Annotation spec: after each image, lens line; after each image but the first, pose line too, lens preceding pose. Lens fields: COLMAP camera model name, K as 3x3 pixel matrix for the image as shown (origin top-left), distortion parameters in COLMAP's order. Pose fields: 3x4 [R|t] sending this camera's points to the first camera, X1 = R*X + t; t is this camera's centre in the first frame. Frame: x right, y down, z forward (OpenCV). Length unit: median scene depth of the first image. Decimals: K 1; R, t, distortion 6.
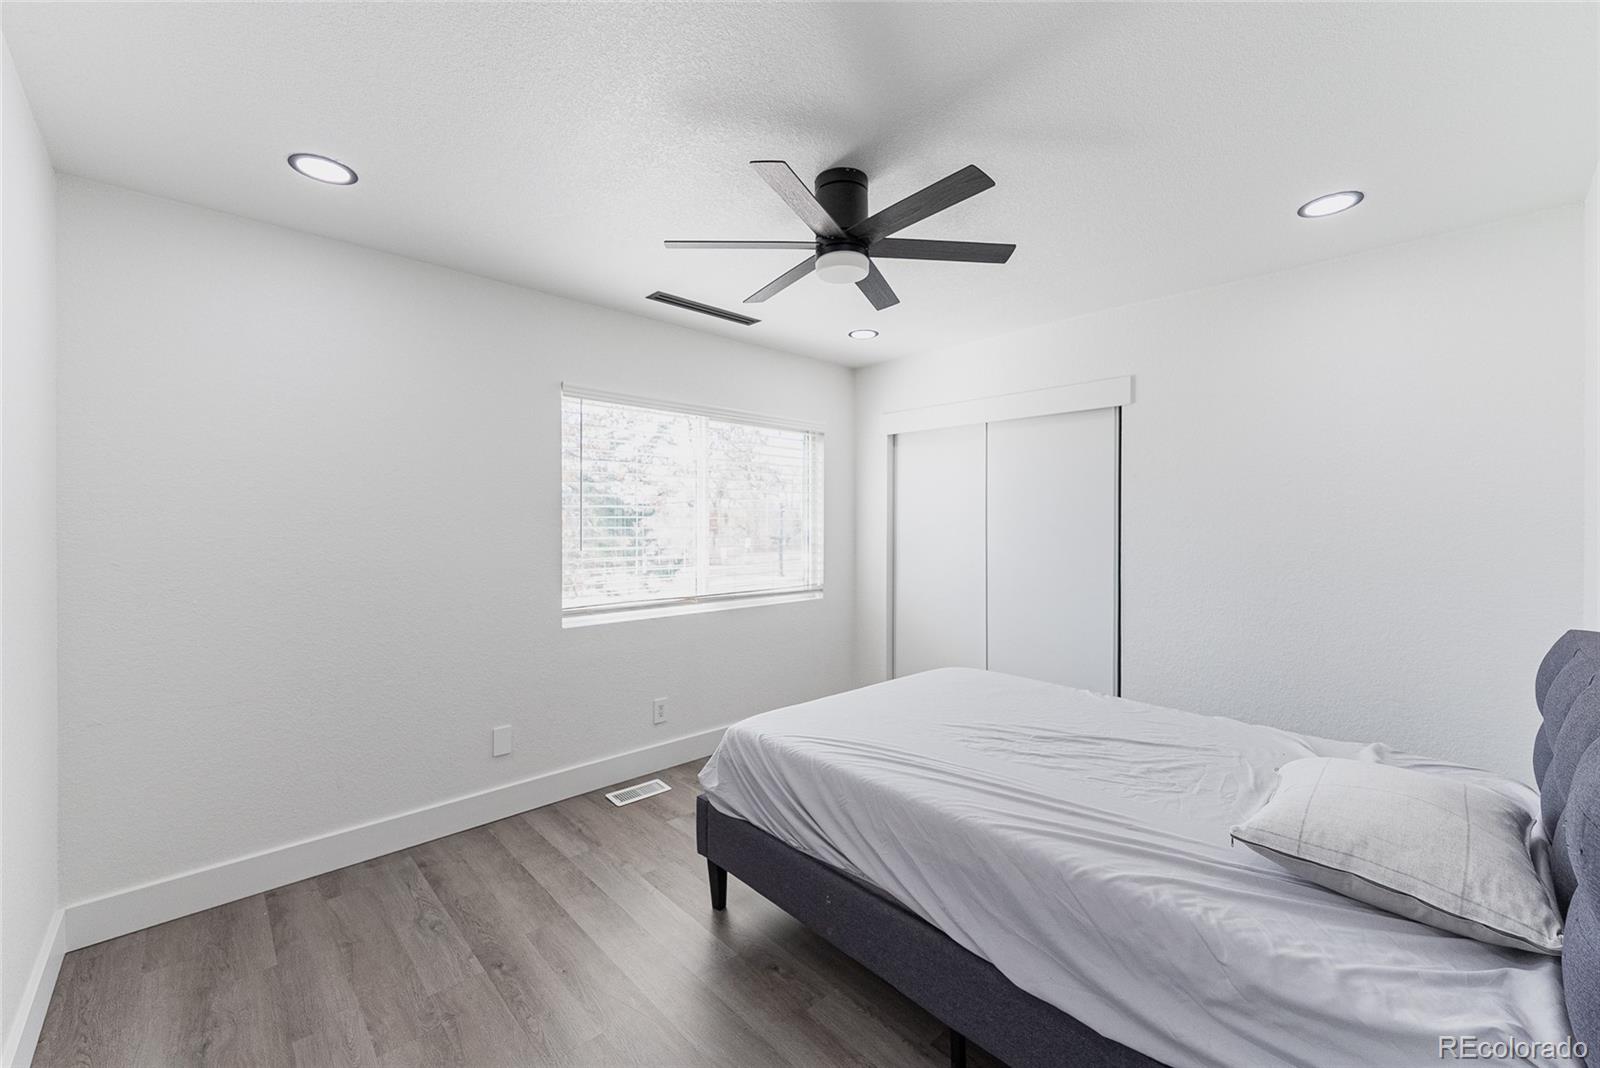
lens RADIAL K [[647.8, 0, 802.7], [0, 647.8, 523.4], [0, 0, 1]] dist [-0.000084, 0.000139]
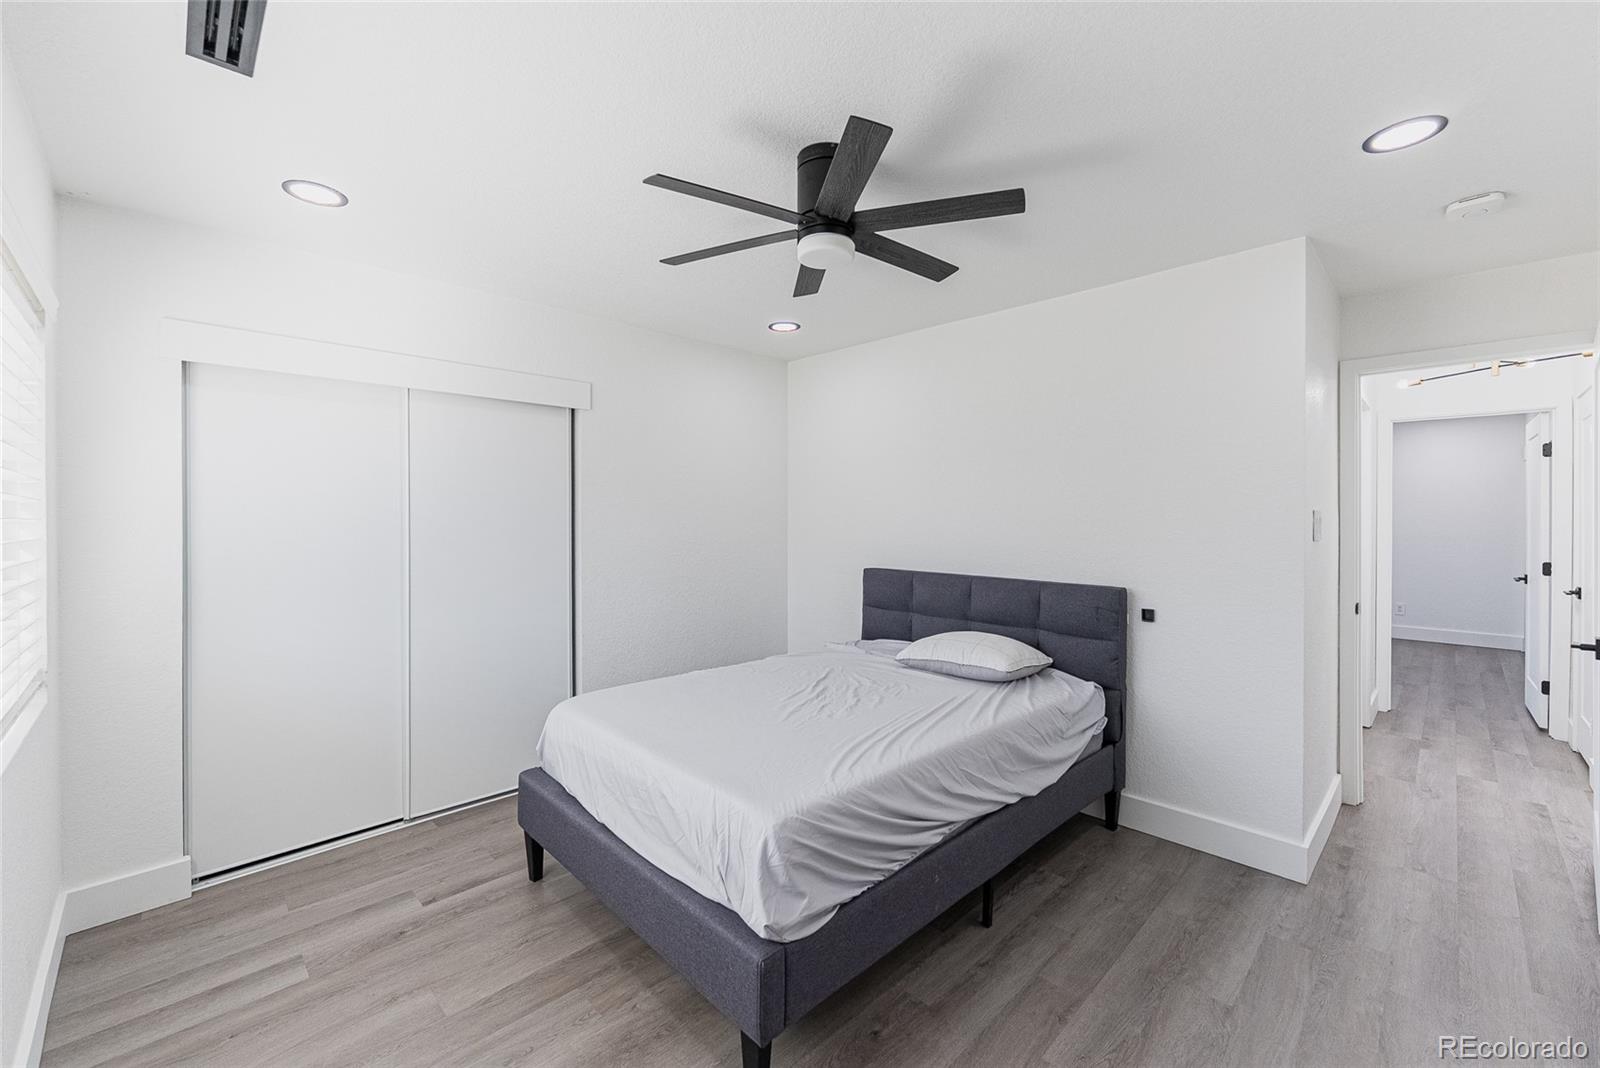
lens RADIAL K [[647.8, 0, 802.3], [0, 647.8, 527.4], [0, 0, 1]] dist [-0.000084, 0.000139]
pose [[-0.026783, -0.014729, 0.999533, -0.878882], [0.006668, 0.999867, 0.014913, -0.011196], [-0.999619, 0.007064, -0.026681, 1.084022]]
